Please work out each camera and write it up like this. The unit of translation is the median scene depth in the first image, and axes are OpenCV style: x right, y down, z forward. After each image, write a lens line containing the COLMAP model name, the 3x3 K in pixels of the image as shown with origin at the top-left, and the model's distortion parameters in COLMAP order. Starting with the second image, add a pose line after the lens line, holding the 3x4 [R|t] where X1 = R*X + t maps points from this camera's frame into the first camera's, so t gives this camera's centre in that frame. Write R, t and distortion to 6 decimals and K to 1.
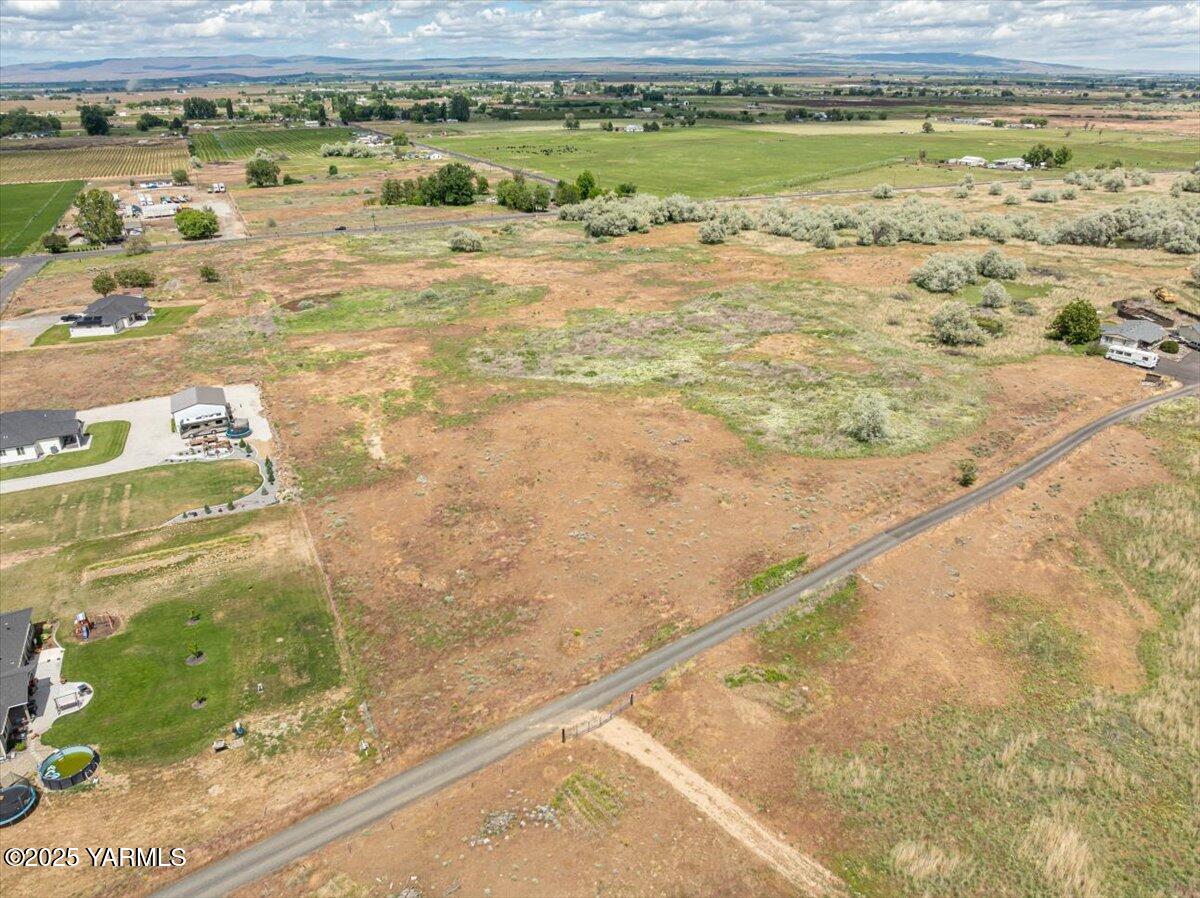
lens RADIAL K [[860.6, 0, 602.2], [0, 860.6, 445.0], [0, 0, 1]] dist [-0.041371, 0.004295]
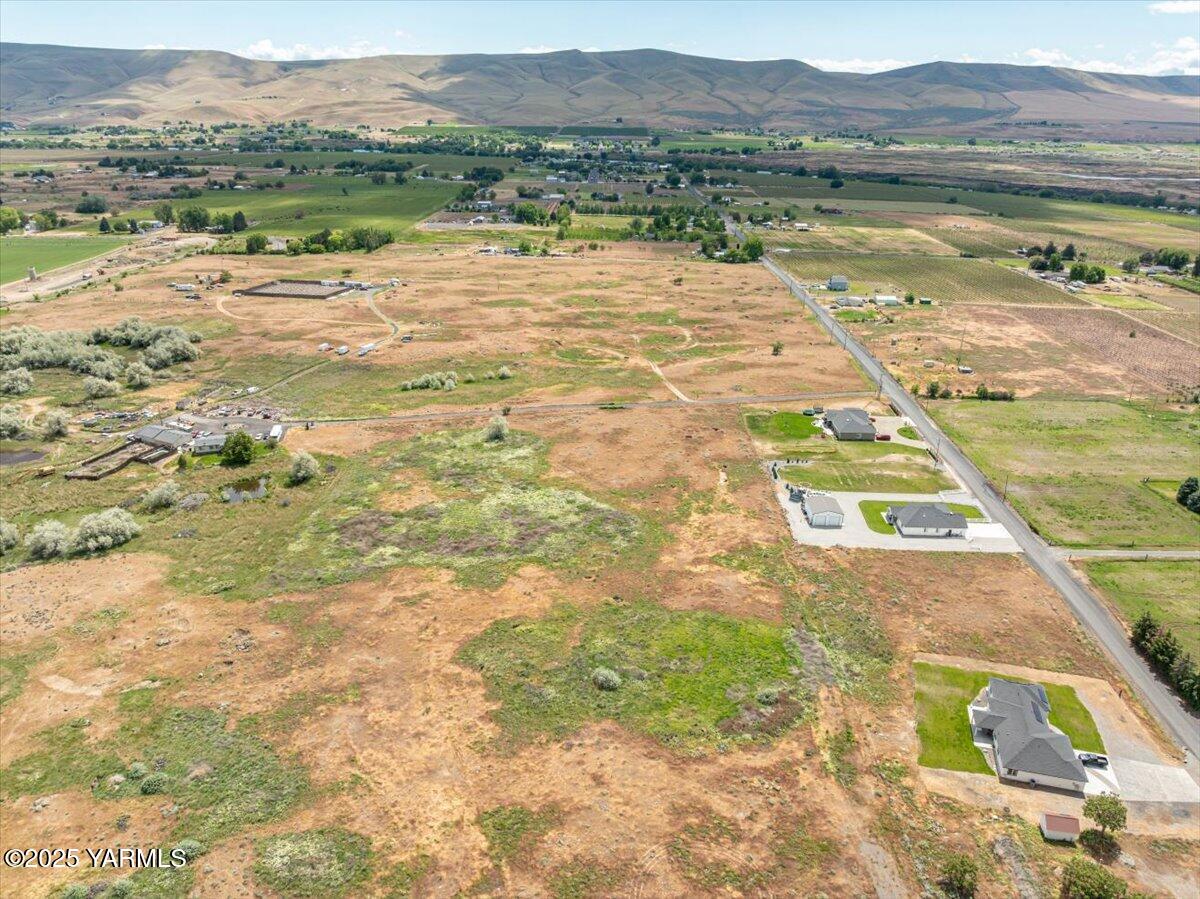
lens RADIAL K [[844.7, 0, 602.3], [0, 844.7, 443.4], [0, 0, 1]] dist [-0.037078, -0.001973]
pose [[-0.896969, -0.172369, 0.407107, -0.749865], [0.168285, 0.718413, 0.674954, -1.326888], [-0.408812, 0.673923, -0.615387, 2.142774]]
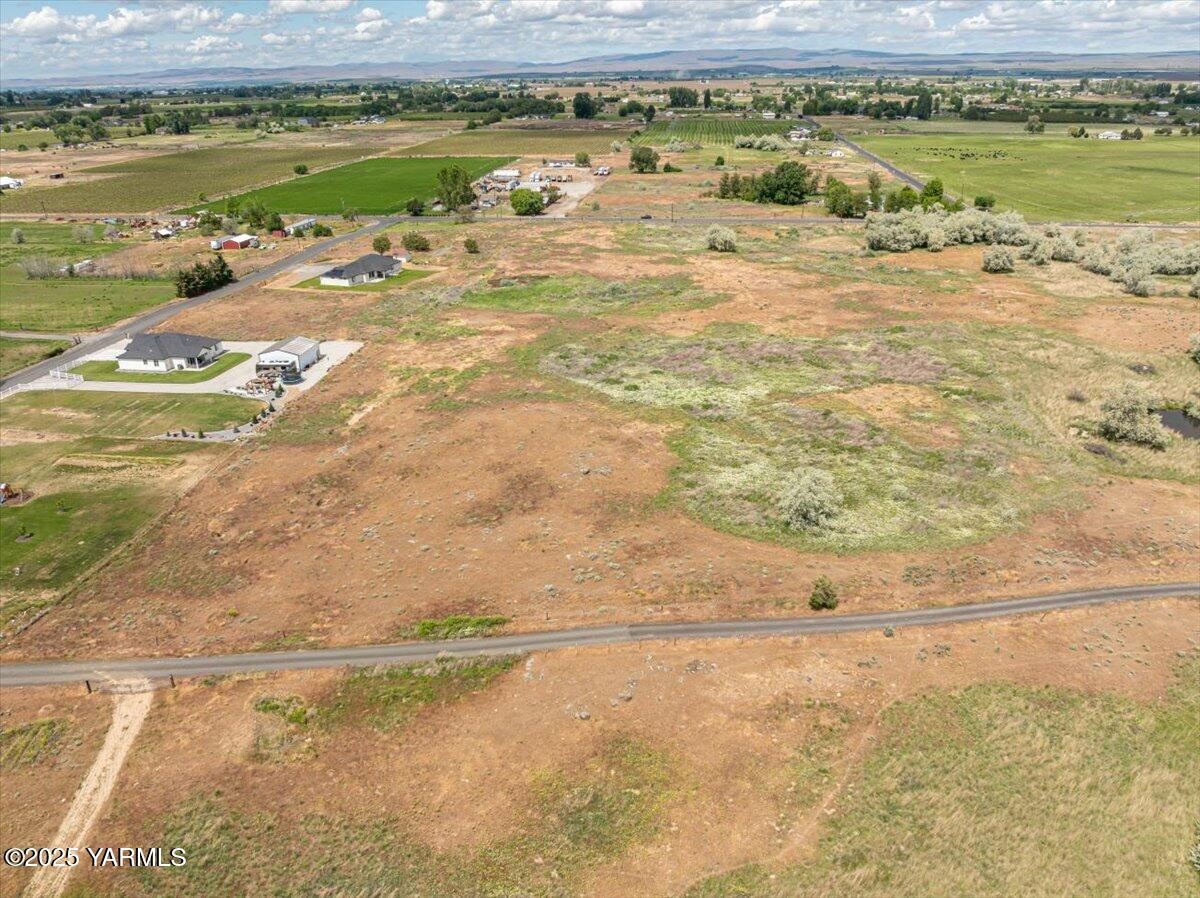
lens RADIAL K [[853.4, 0, 602.9], [0, 853.4, 445.6], [0, 0, 1]] dist [-0.038839, 0.000821]
pose [[0.847288, 0.212104, -0.486945, 0.516087], [-0.207206, 0.976158, 0.064658, -0.089167], [0.489050, 0.046114, 0.871036, 0.198814]]
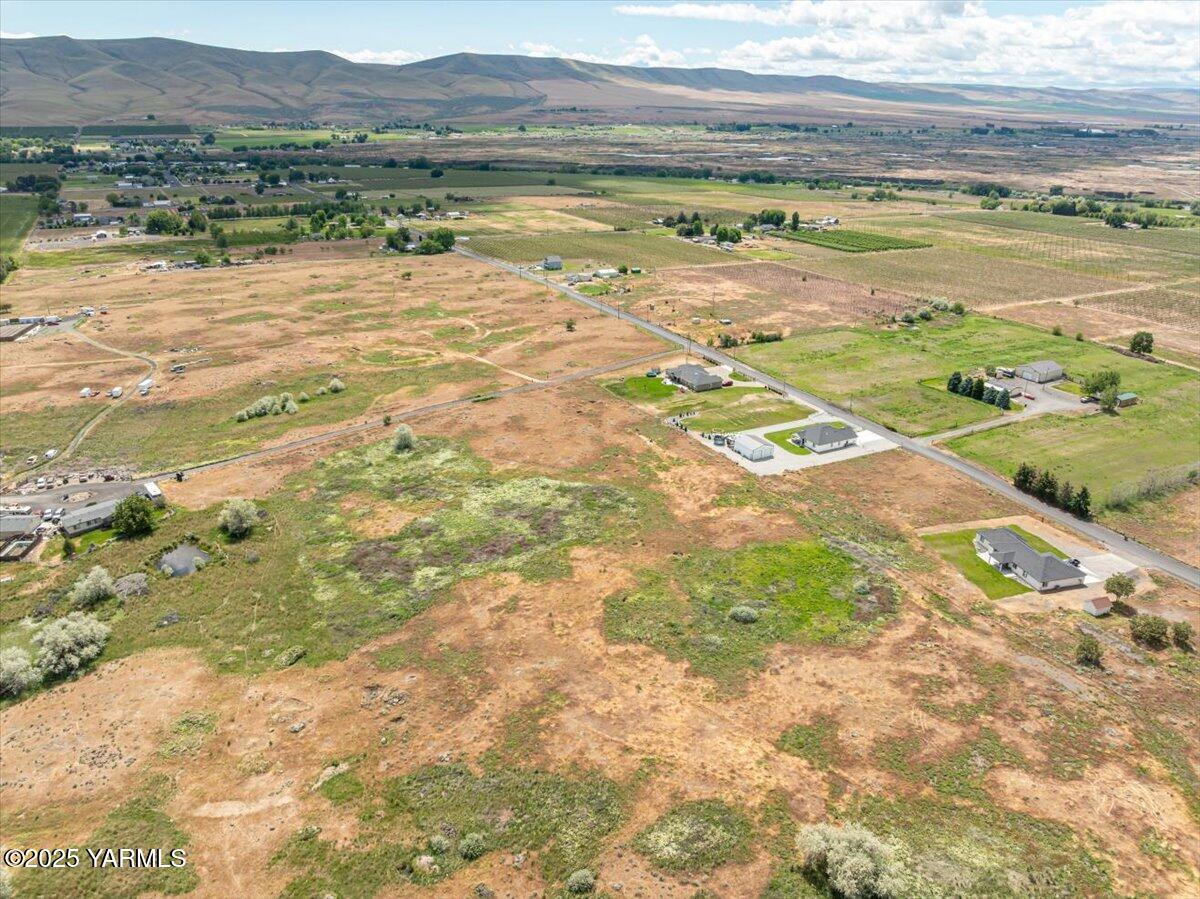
lens RADIAL K [[844.7, 0, 602.3], [0, 844.7, 443.4], [0, 0, 1]] dist [-0.037078, -0.001973]
pose [[-0.998106, 0.015740, -0.059477, -0.032667], [-0.031586, 0.698506, 0.714907, -1.409482], [0.052797, 0.715431, -0.696686, 2.349860]]
